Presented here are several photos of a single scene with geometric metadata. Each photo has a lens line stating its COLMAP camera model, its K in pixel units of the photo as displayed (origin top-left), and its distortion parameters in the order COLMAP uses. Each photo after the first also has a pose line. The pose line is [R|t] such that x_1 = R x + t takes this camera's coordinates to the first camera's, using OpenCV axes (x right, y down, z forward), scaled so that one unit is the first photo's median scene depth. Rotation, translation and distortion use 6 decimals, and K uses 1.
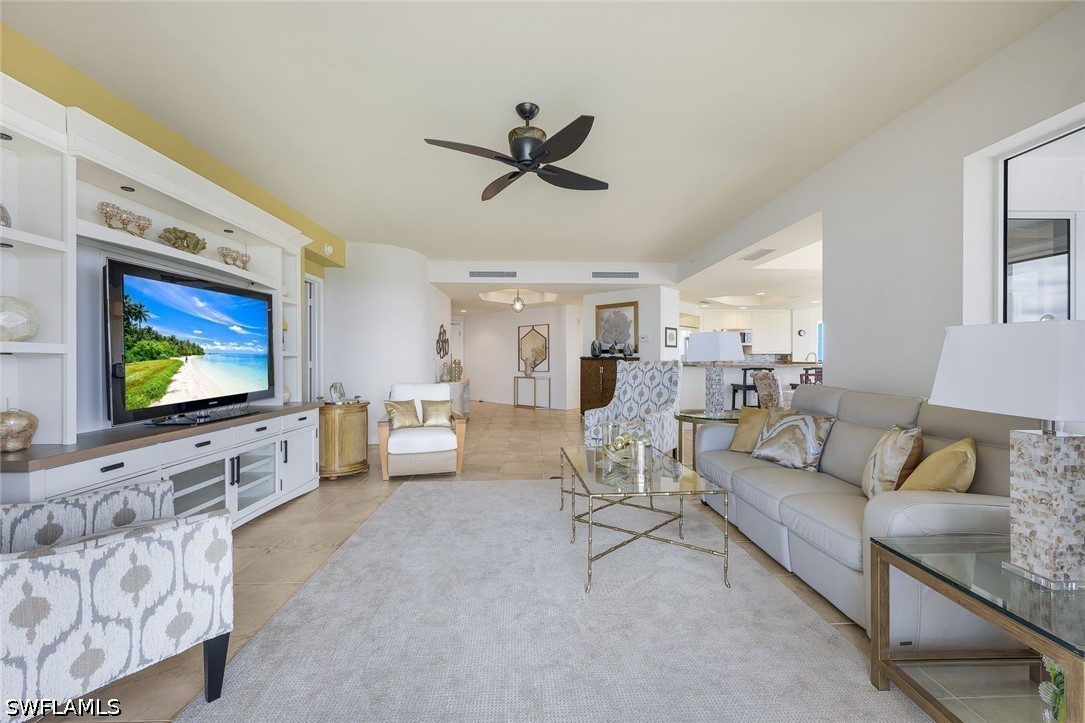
lens RADIAL K [[458.4, 0, 542.6], [0, 458.4, 357.1], [0, 0, 1]] dist [-0.000692, 0.000233]
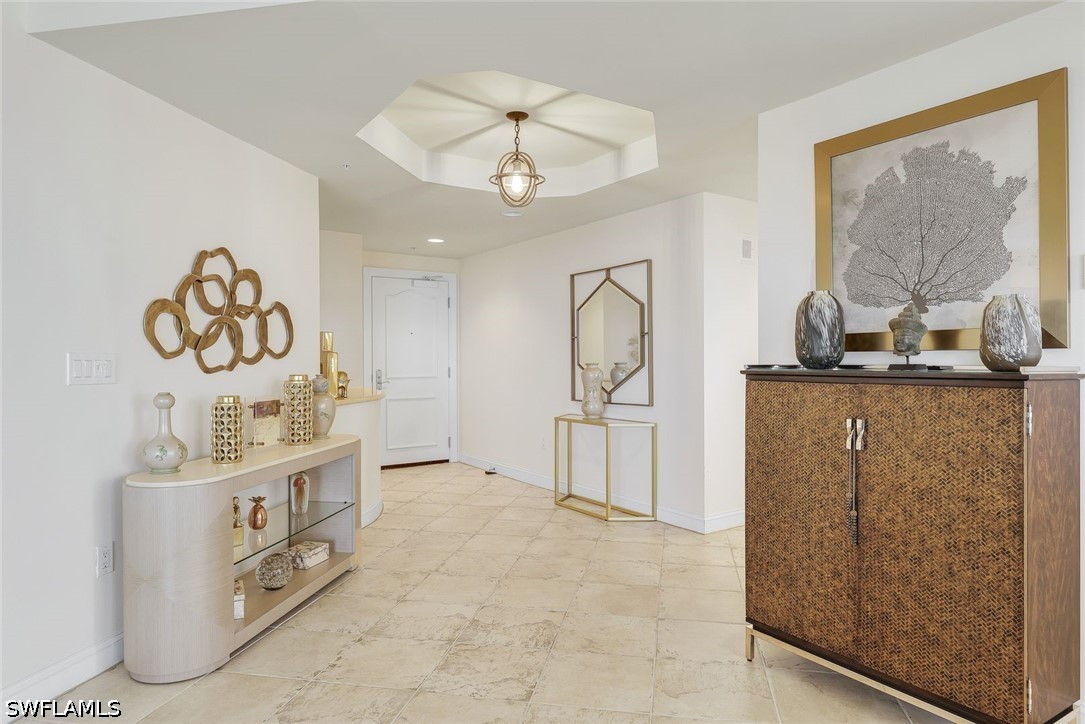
lens RADIAL K [[697.7, 0, 548.1], [0, 697.7, 351.8], [0, 0, 1]] dist [0.002329, 0.001414]
pose [[0.977180, -0.003027, -0.212390, 0.058787], [0.001982, 0.999985, -0.005131, -0.005909], [0.212402, 0.004593, 0.977172, 0.628369]]
